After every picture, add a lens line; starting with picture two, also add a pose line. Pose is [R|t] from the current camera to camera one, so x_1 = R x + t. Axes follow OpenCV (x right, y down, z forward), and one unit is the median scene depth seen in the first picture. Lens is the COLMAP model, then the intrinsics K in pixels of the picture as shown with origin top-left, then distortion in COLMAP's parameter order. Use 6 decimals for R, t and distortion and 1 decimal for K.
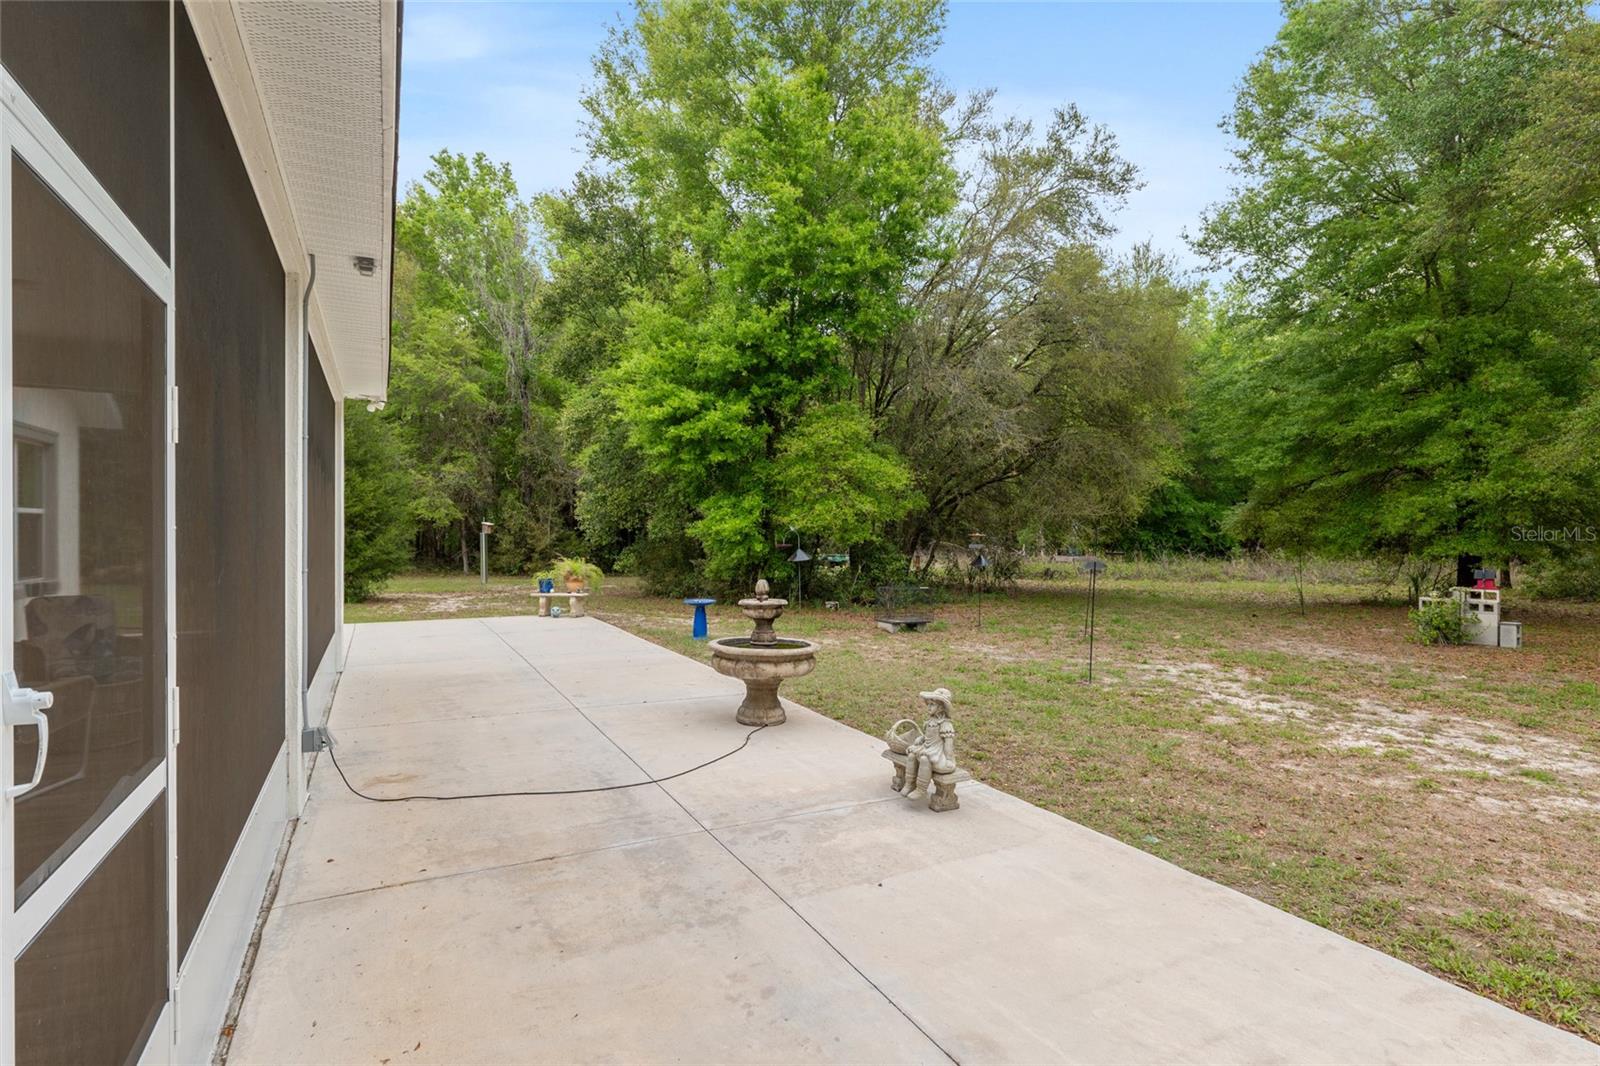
lens RADIAL K [[771.6, 0, 767.3], [0, 771.6, 535.6], [0, 0, 1]] dist [0.002542, 0.000375]
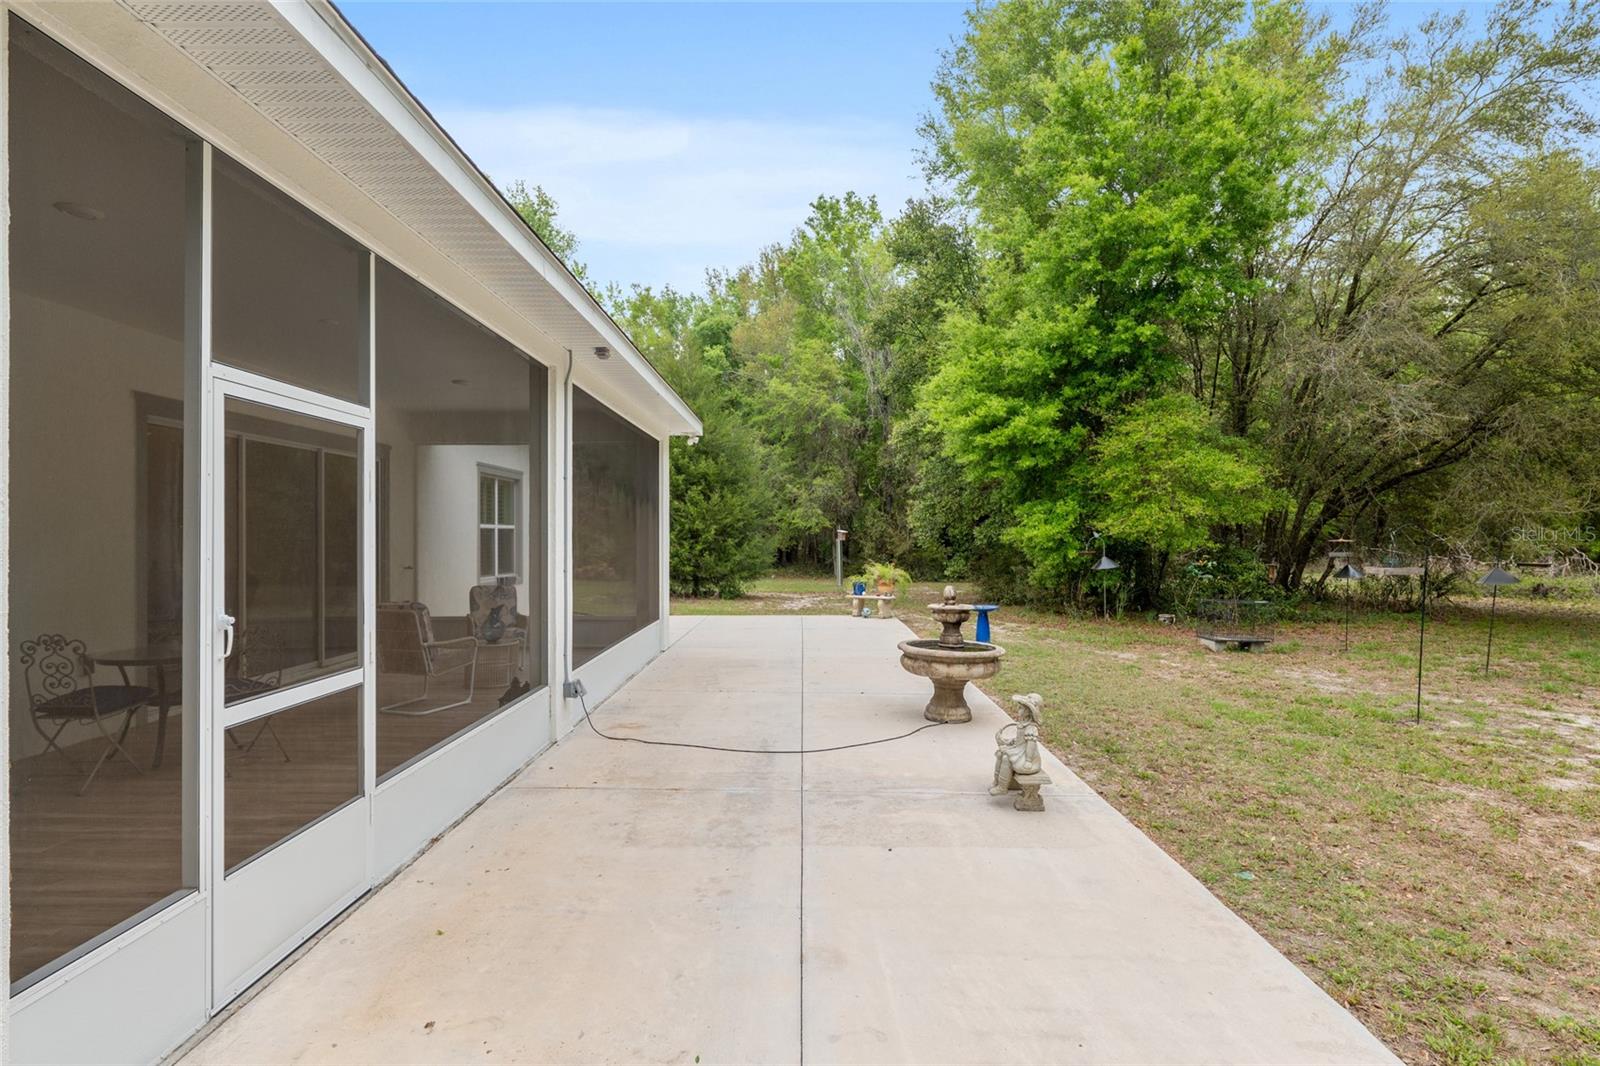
lens RADIAL K [[771.6, 0, 774.2], [0, 771.6, 533.3], [0, 0, 1]] dist [0.002542, 0.000375]
pose [[0.880752, -0.007934, -0.473511, 0.119682], [0.003211, 0.999937, -0.010783, -0.001830], [0.473566, 0.007976, 0.880722, -0.022258]]
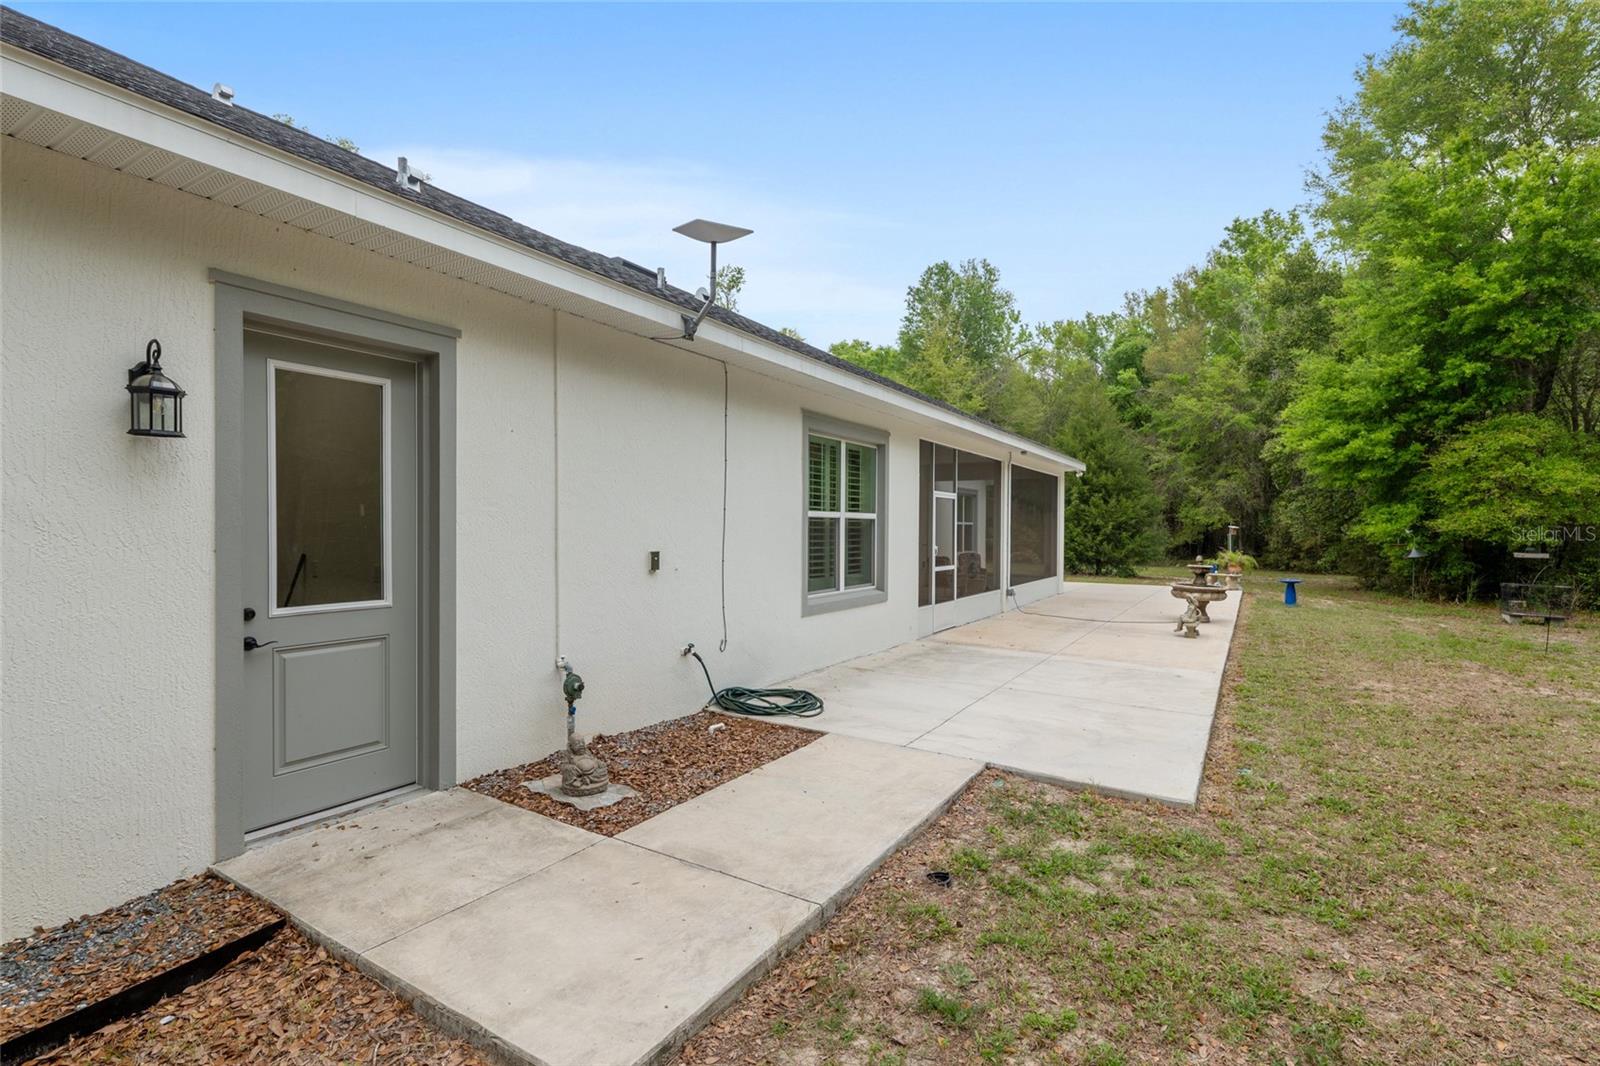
lens RADIAL K [[703.0, 0, 817.8], [0, 703.0, 533.7], [0, 0, 1]] dist [-0.001439, 0.001302]
pose [[0.534888, 0.004636, -0.844910, 0.431519], [-0.008535, 0.999964, 0.000084, 0.002371], [0.844880, 0.007166, 0.534908, -0.370422]]
